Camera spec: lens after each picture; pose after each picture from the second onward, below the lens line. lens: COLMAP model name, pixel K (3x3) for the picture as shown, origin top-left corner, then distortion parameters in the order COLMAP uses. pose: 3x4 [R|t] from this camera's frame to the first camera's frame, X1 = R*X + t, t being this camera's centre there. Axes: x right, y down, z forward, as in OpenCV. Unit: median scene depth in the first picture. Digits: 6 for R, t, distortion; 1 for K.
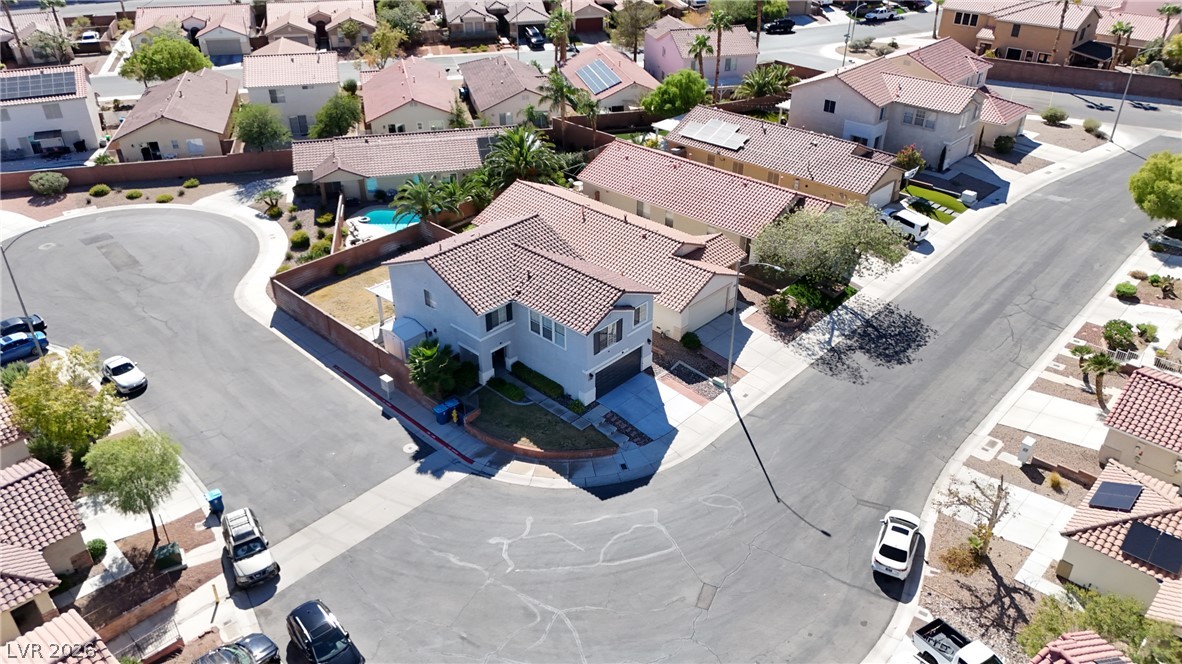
lens RADIAL K [[867.3, 0, 588.4], [0, 867.3, 332.6], [0, 0, 1]] dist [0.106158, -0.112507]
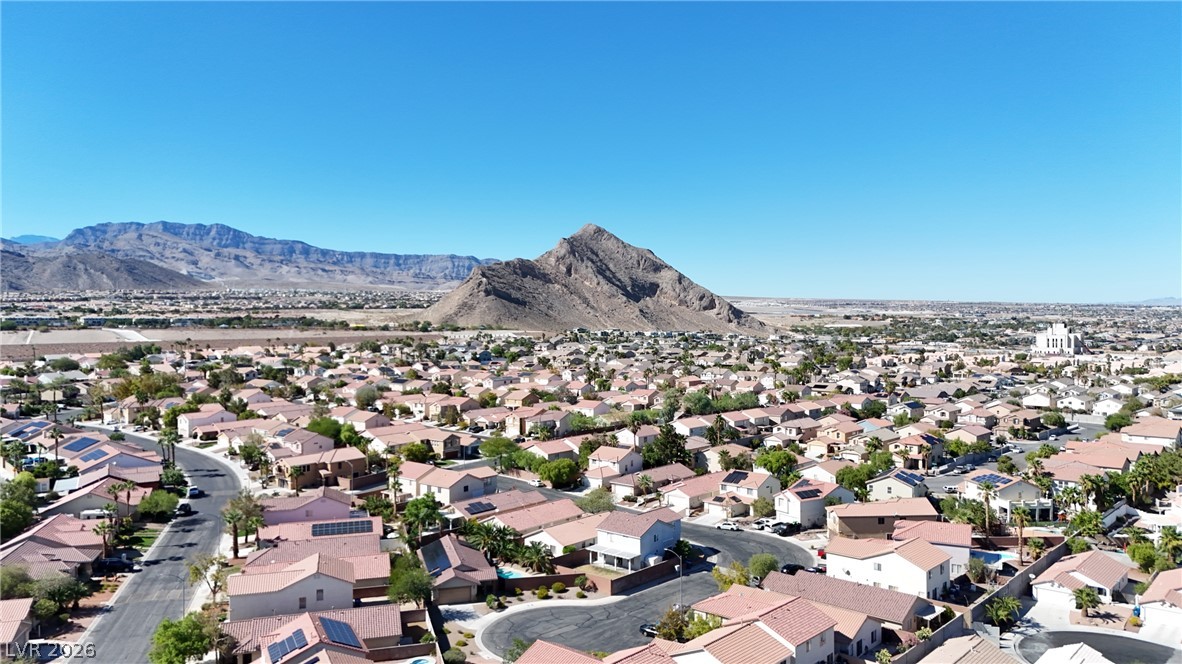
lens RADIAL K [[867.3, 0, 588.4], [0, 867.3, 332.6], [0, 0, 1]] dist [0.106158, -0.112507]
pose [[-0.033765, -0.022147, 0.999184, -2.759907], [0.519137, 0.853912, 0.036471, -0.760075], [-0.854024, 0.519945, -0.017335, 0.894459]]
